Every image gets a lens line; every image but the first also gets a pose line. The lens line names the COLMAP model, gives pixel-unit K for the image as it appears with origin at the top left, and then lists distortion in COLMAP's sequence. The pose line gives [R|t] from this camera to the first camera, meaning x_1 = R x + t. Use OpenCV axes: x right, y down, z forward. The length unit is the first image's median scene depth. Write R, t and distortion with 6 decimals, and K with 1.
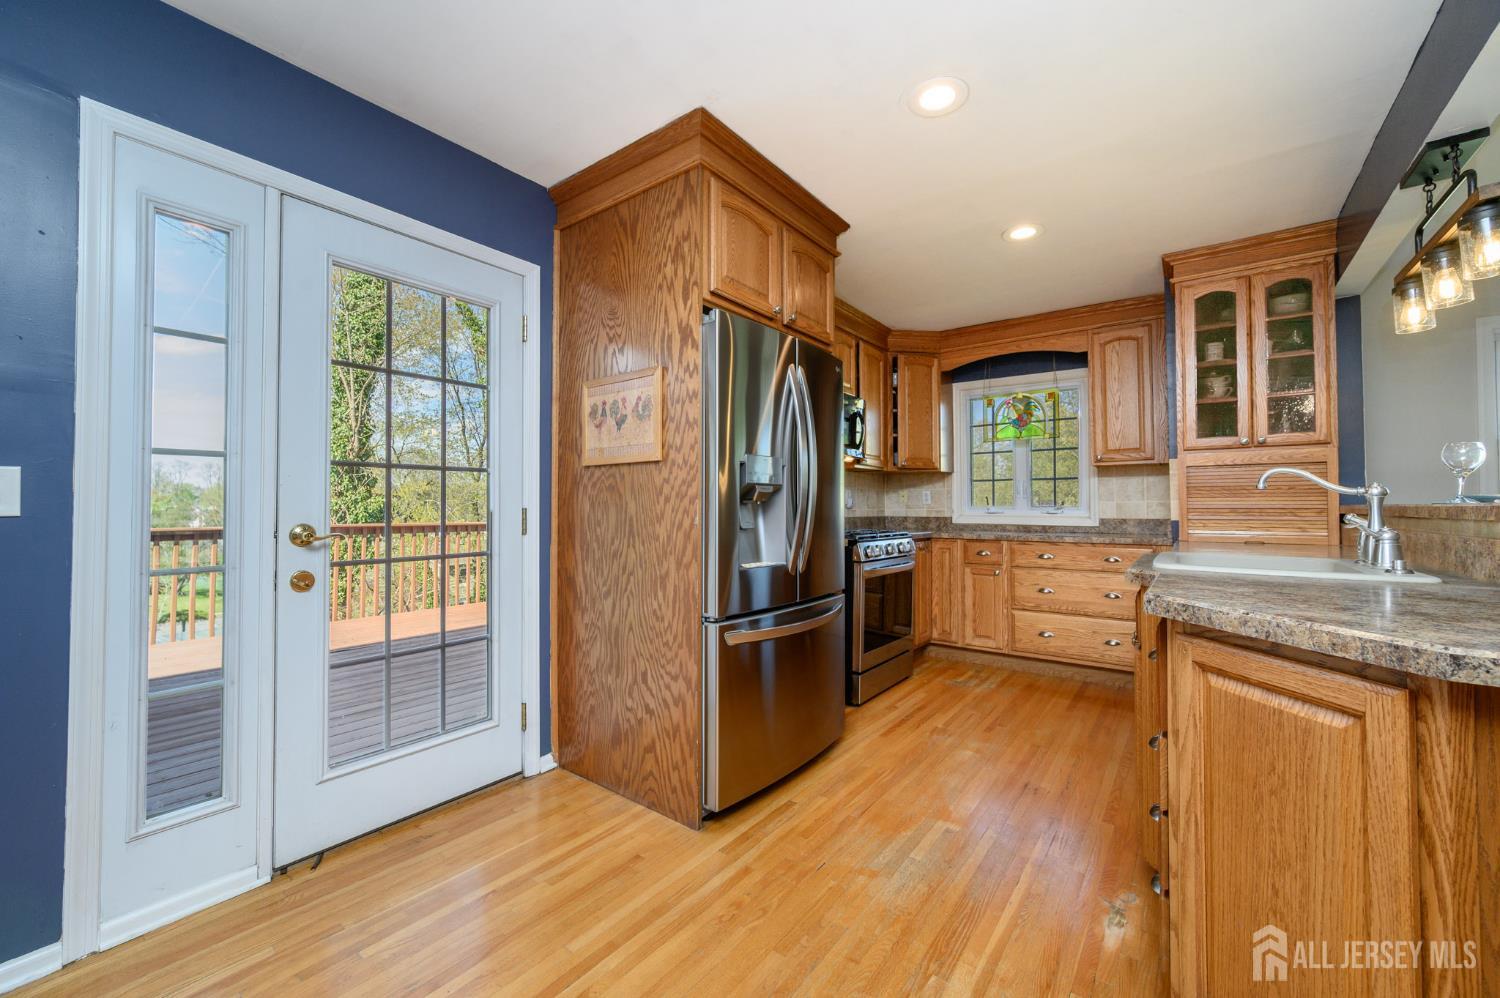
lens RADIAL K [[587.6, 0, 747.6], [0, 587.6, 497.3], [0, 0, 1]] dist [-0.001483, 0.000549]
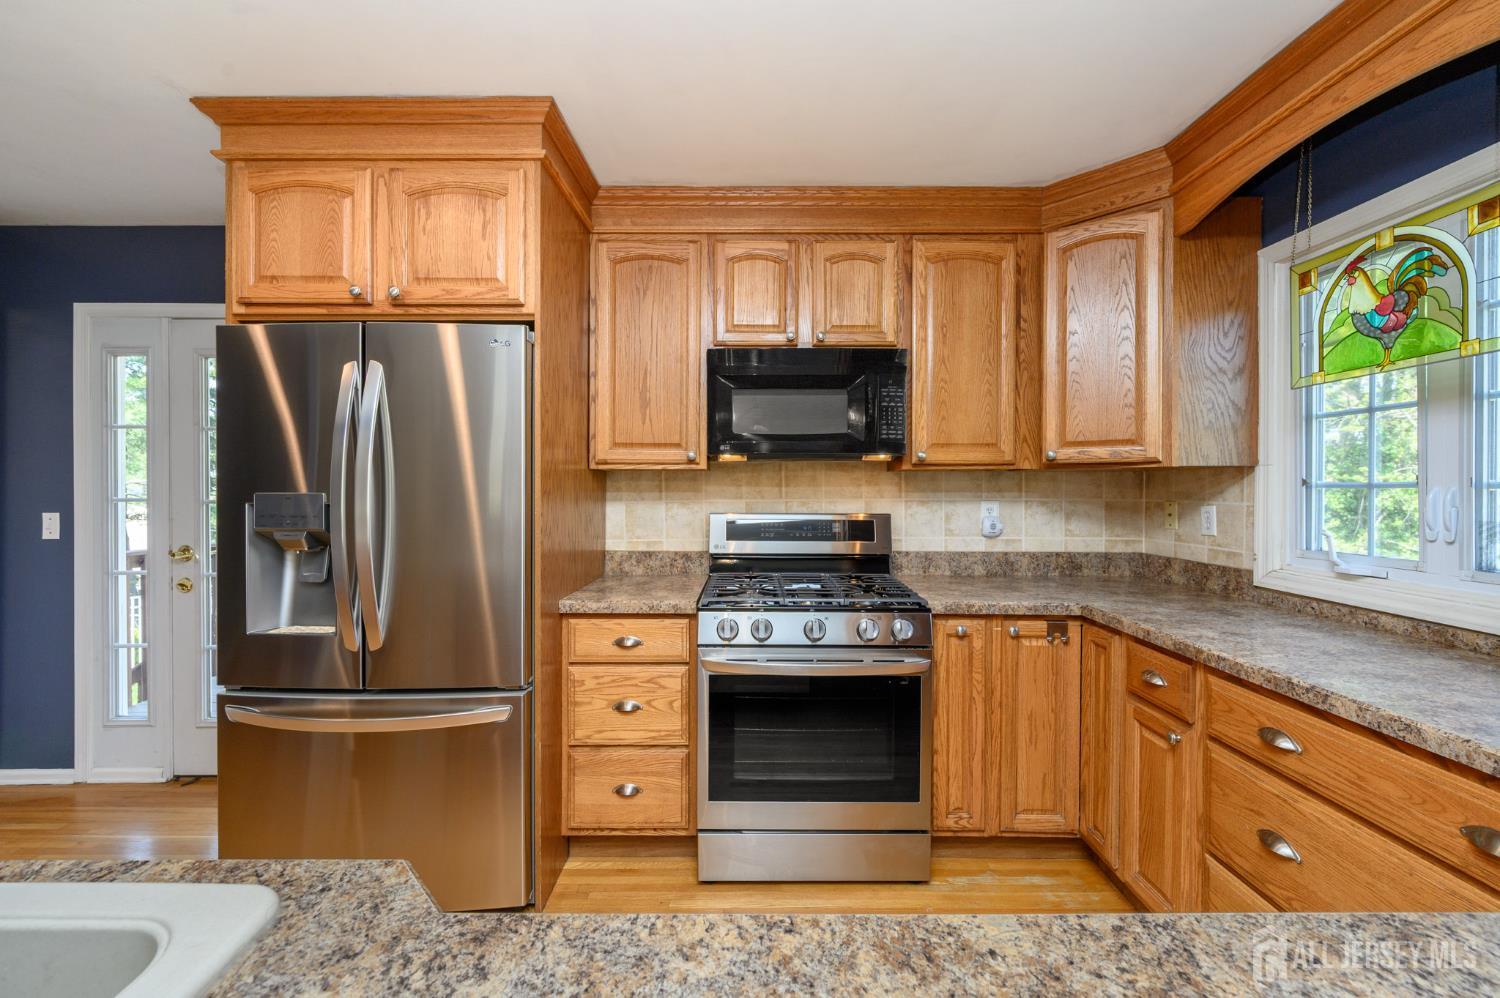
lens RADIAL K [[587.6, 0, 753.8], [0, 587.6, 493.4], [0, 0, 1]] dist [-0.001483, 0.000549]
pose [[0.612191, 0.007198, -0.790677, 0.557087], [0.012709, 0.999740, 0.018942, -0.042033], [0.790608, -0.021645, 0.611940, 0.553173]]
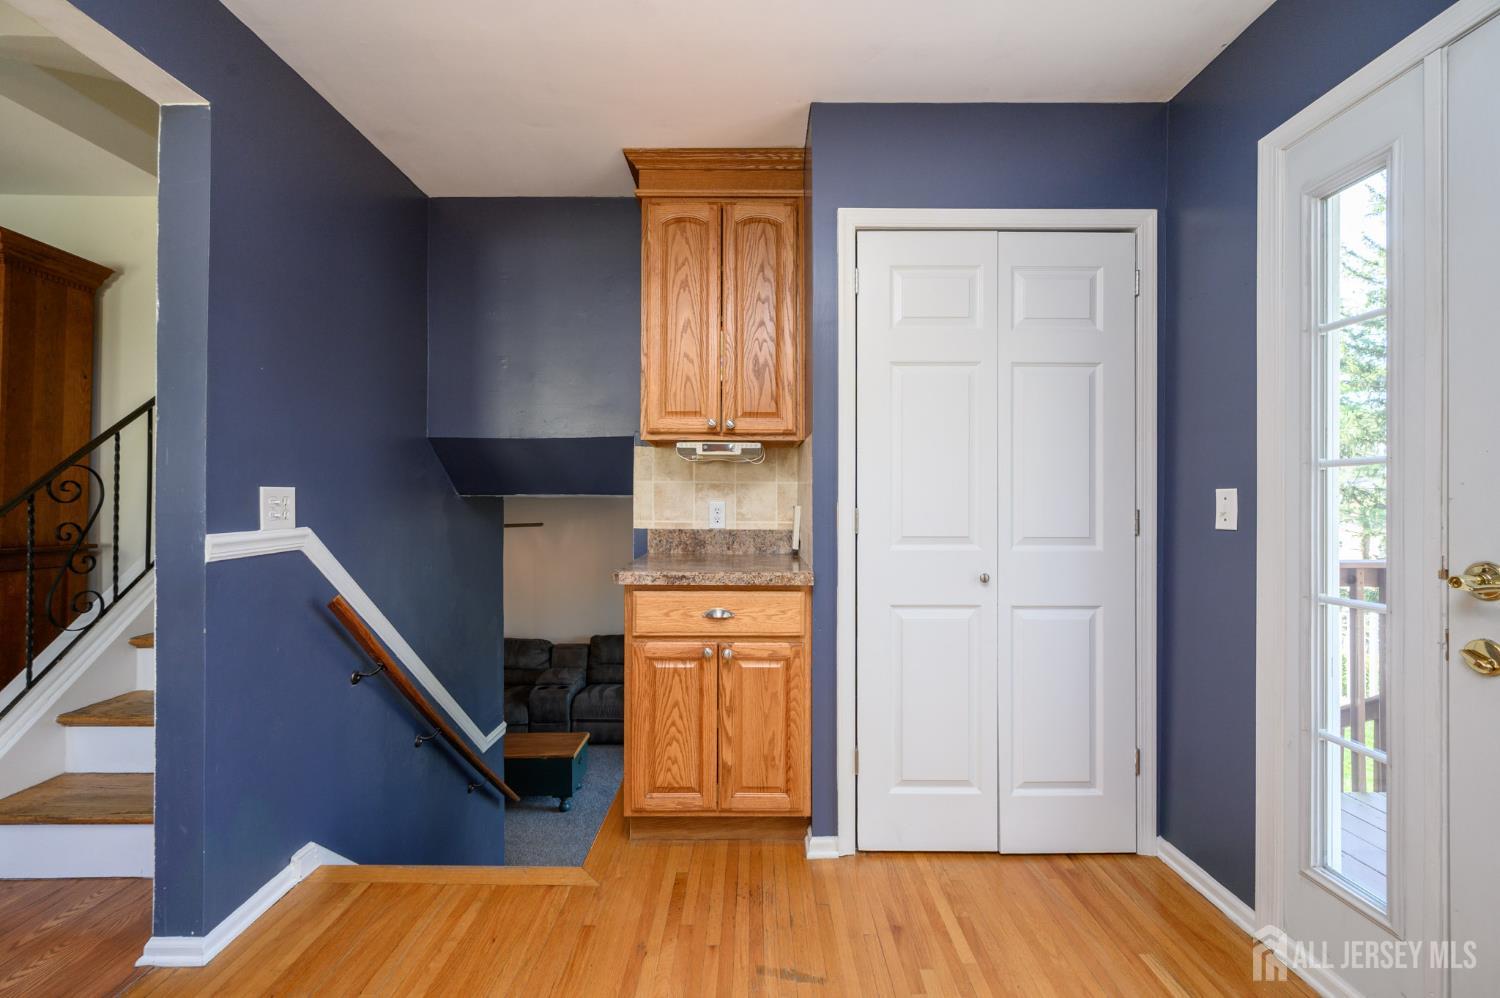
lens RADIAL K [[587.6, 0, 752.2], [0, 587.6, 494.7], [0, 0, 1]] dist [-0.001483, 0.000549]
pose [[-0.789585, -0.005072, -0.613620, 0.092474], [0.007251, 0.999819, -0.017595, -0.008875], [0.613598, -0.018342, -0.789405, 0.458582]]
